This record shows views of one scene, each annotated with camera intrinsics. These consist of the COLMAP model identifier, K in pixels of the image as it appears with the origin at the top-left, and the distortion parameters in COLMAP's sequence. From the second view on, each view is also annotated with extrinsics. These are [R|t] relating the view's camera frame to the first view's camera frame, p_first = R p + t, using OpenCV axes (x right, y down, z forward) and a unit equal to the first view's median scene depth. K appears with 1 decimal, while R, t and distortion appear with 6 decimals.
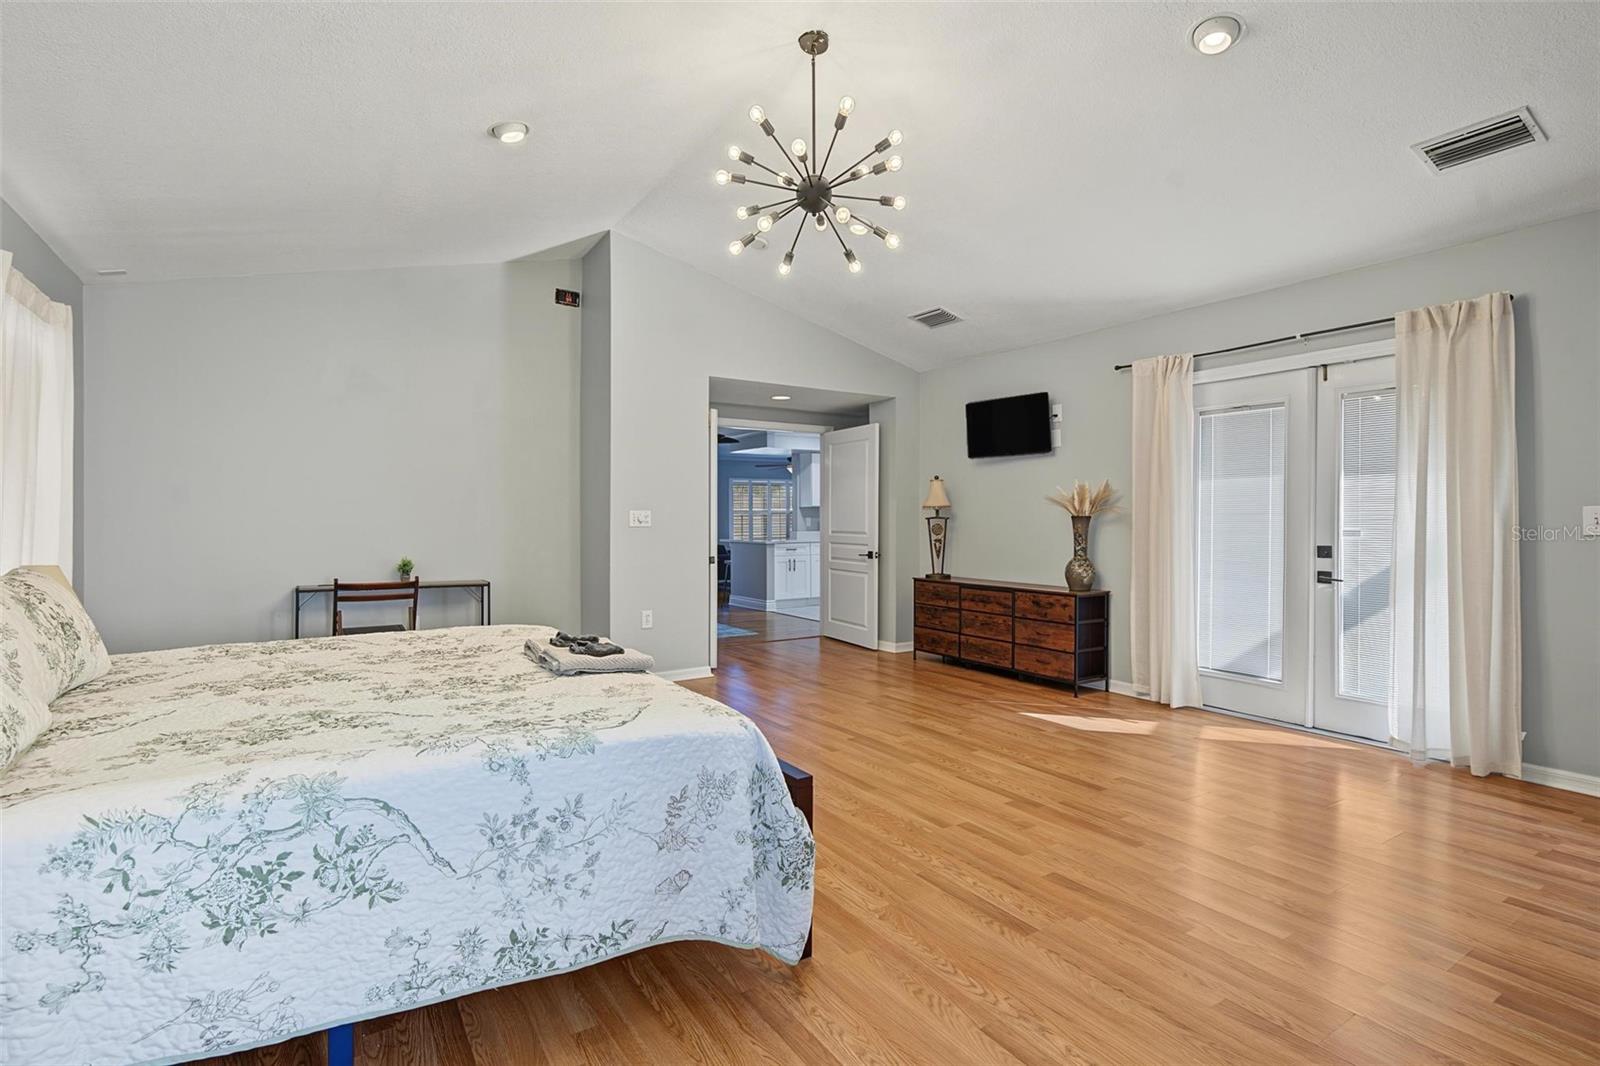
lens RADIAL K [[766.0, 0, 792.7], [0, 766.0, 521.4], [0, 0, 1]] dist [0.002553, 0.000368]
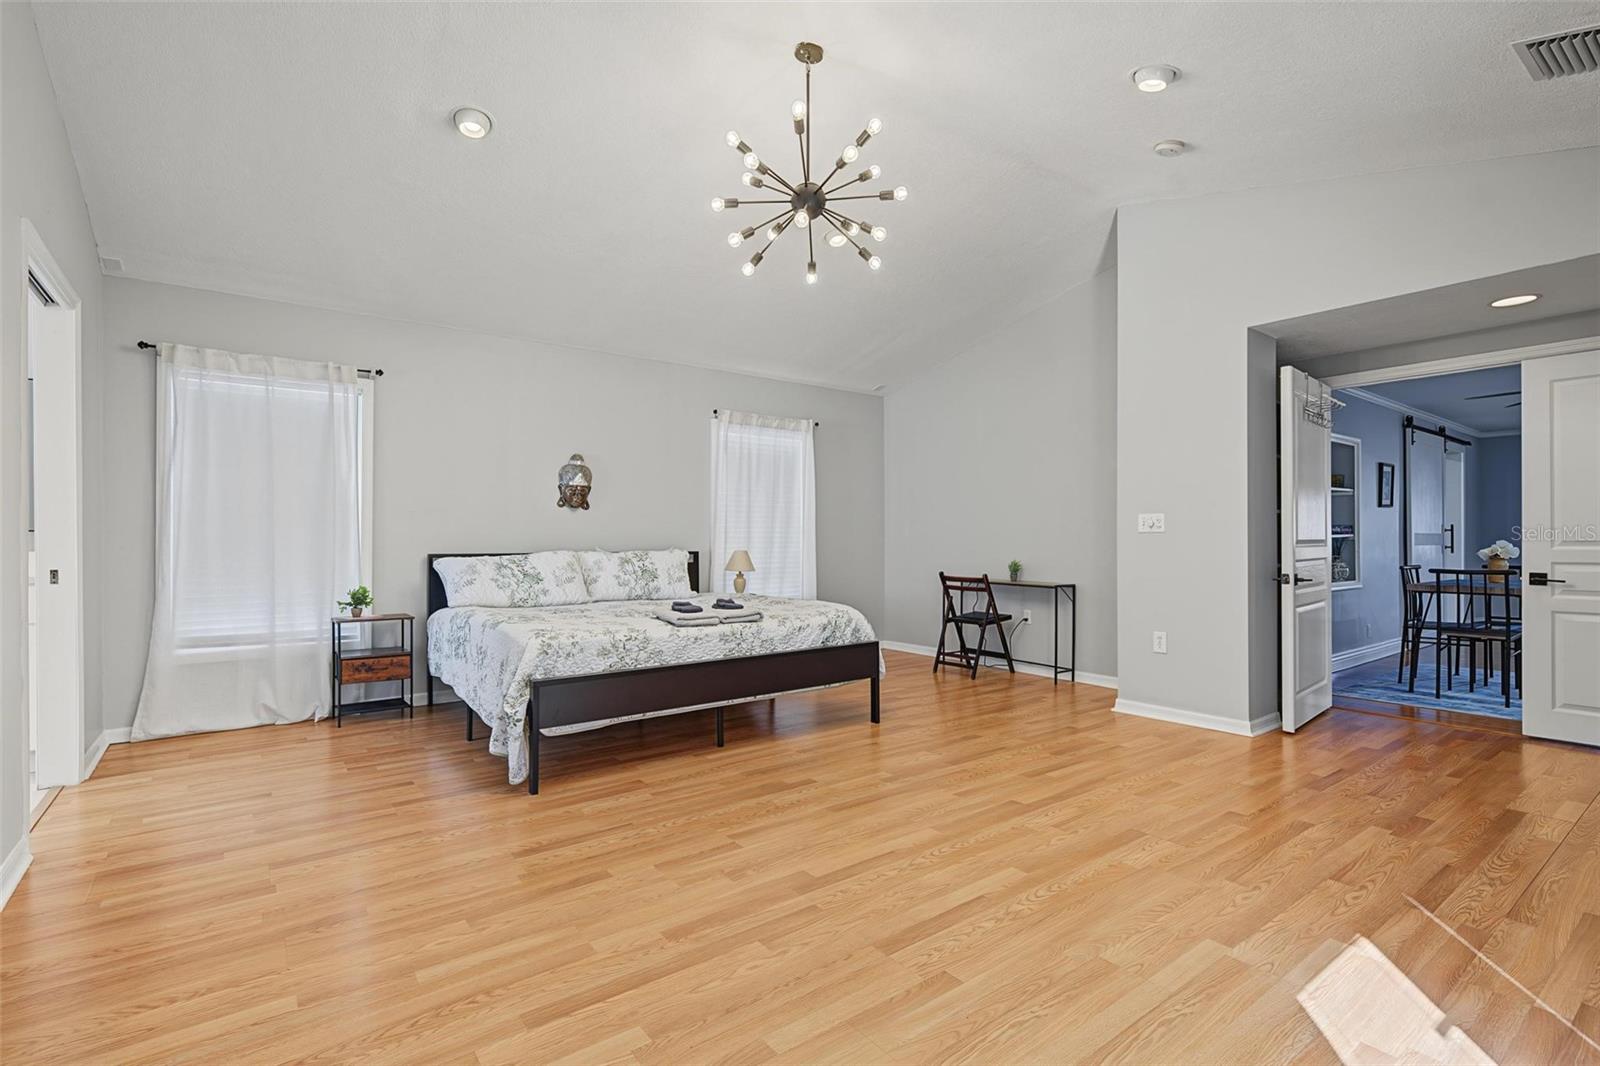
lens RADIAL K [[748.7, 0, 800.0], [0, 748.7, 533.0], [0, 0, 1]] dist [0.001106, 0.000114]
pose [[0.074413, -0.007372, -0.997200, 0.927033], [-0.001051, 0.999972, -0.007471, 0.020471], [0.997227, 0.001604, 0.074403, 0.825454]]
